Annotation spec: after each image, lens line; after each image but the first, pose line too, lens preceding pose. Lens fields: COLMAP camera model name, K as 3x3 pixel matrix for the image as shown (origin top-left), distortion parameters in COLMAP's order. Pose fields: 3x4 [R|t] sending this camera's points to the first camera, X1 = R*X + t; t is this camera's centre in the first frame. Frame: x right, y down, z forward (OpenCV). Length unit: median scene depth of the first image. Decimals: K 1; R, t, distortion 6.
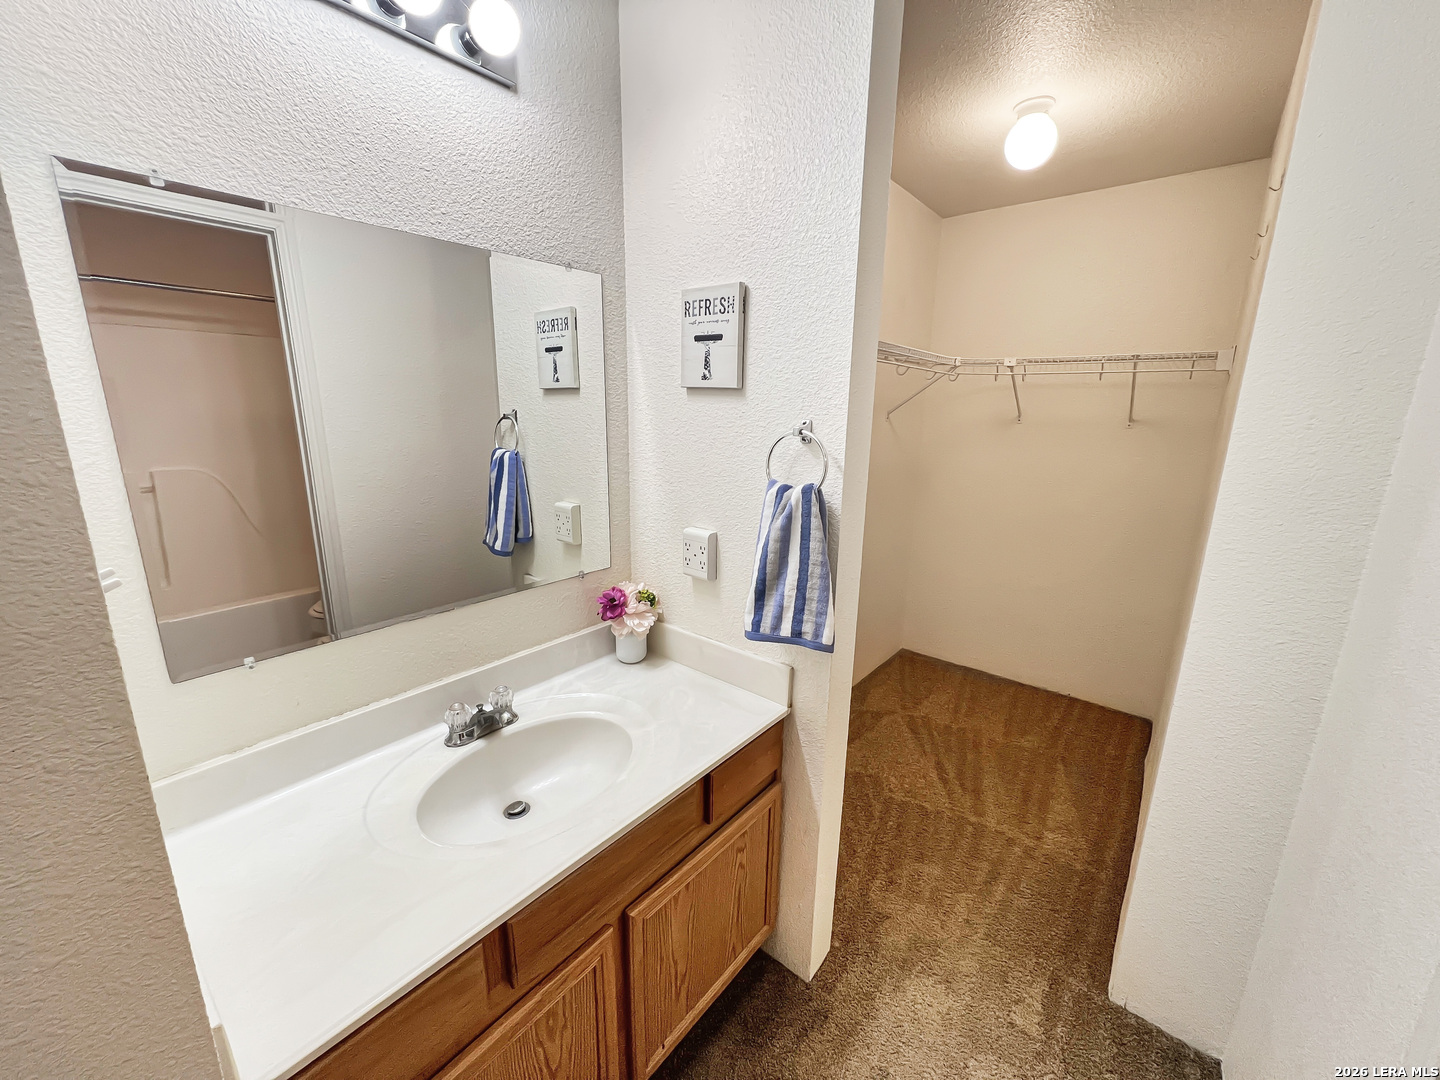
lens RADIAL K [[573.7, 0, 719.7], [0, 573.7, 539.7], [0, 0, 1]] dist [-0.003048, 0.000692]
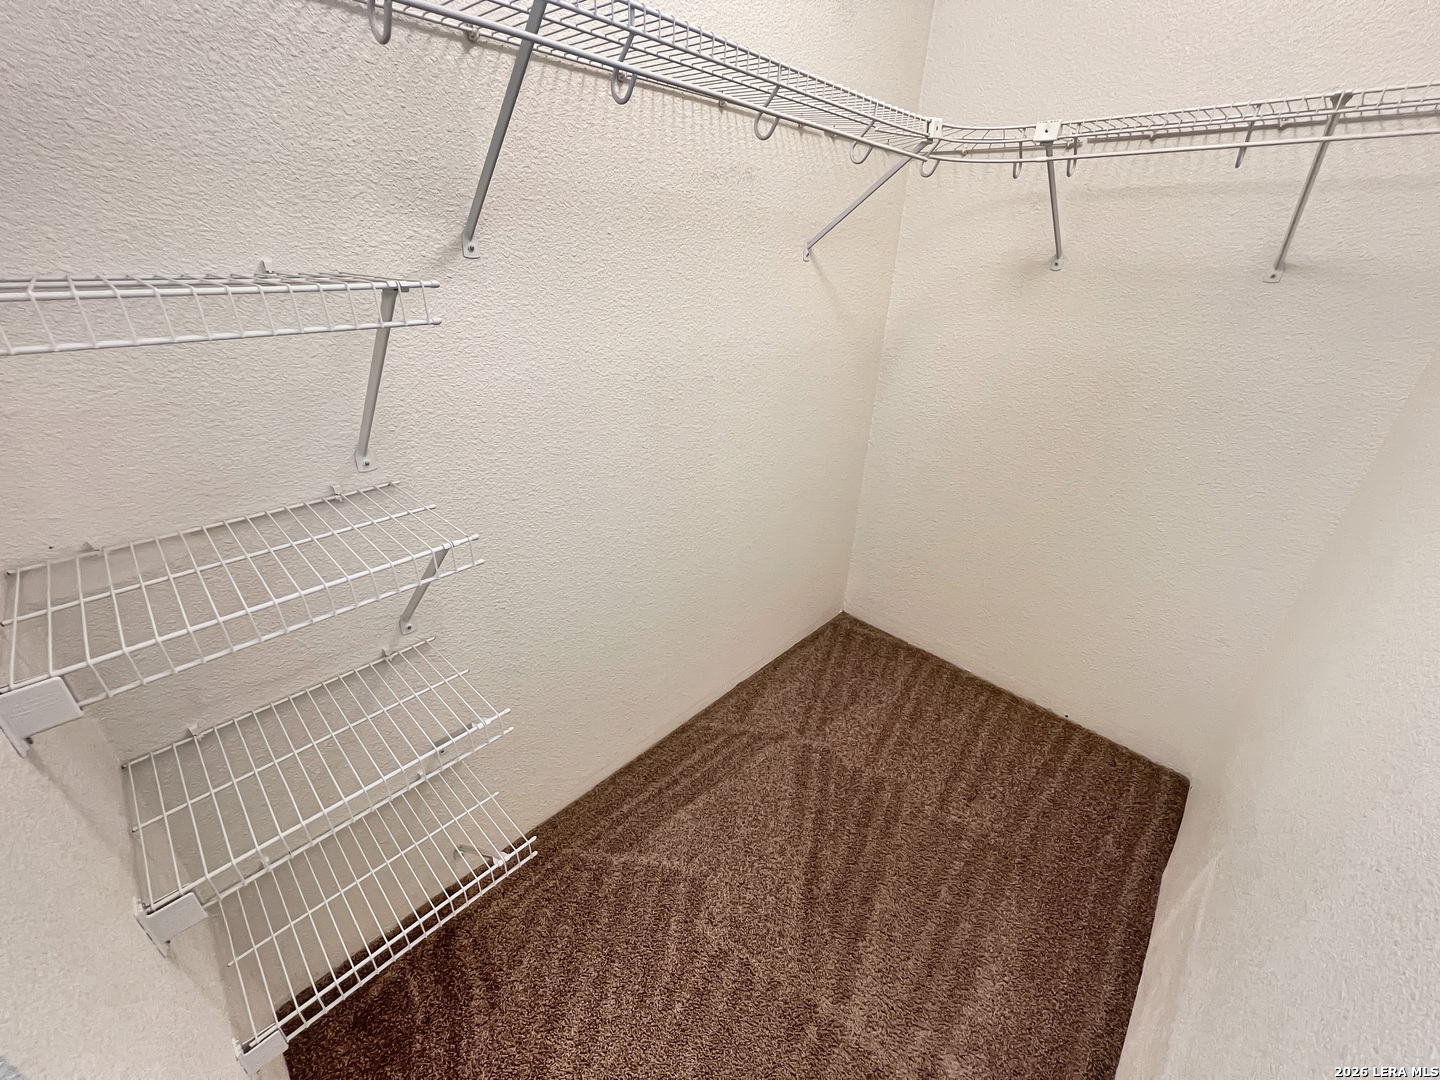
lens RADIAL K [[573.7, 0, 721.6], [0, 573.7, 536.0], [0, 0, 1]] dist [-0.003048, 0.000692]
pose [[0.997022, 0.049833, -0.058861, 0.280039], [-0.035325, 0.973523, 0.225845, -0.076506], [0.068557, -0.223093, 0.972383, 0.436514]]
